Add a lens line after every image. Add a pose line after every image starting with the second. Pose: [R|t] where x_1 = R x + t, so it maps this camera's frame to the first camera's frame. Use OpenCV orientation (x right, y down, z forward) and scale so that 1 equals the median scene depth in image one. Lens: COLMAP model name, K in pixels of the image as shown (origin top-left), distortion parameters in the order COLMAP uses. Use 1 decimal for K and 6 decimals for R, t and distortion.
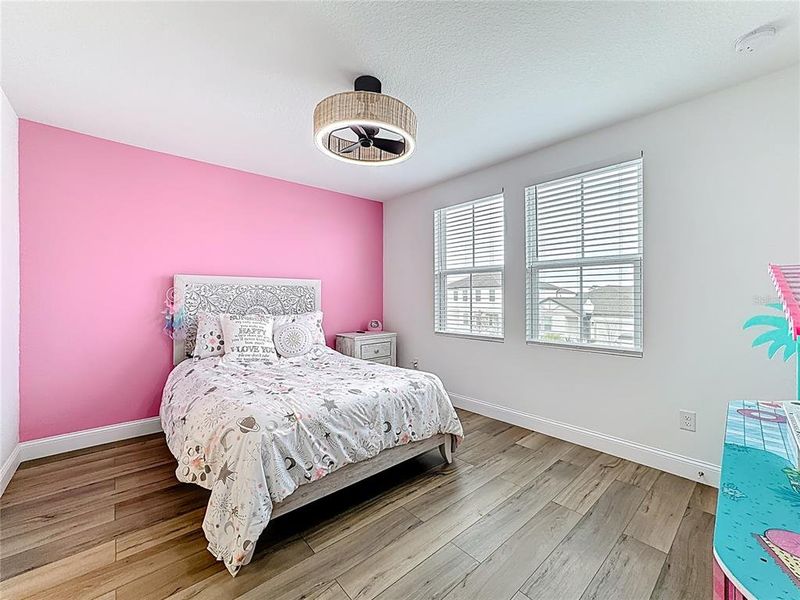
lens RADIAL K [[334.0, 0, 400.0], [0, 334.0, 300.0], [0, 0, 1]] dist [-0.036180, 0.015018]
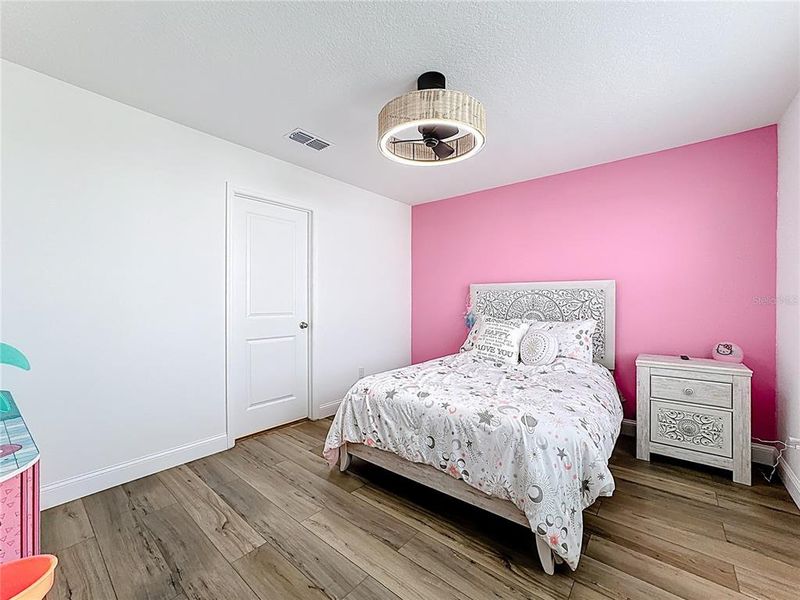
lens RADIAL K [[334.0, 0, 400.0], [0, 334.0, 300.0], [0, 0, 1]] dist [-0.036180, 0.015018]
pose [[0.158490, -0.001564, -0.987359, 0.840639], [-0.010080, 0.999944, -0.003201, -0.011989], [0.987309, 0.010460, 0.158466, 0.743572]]
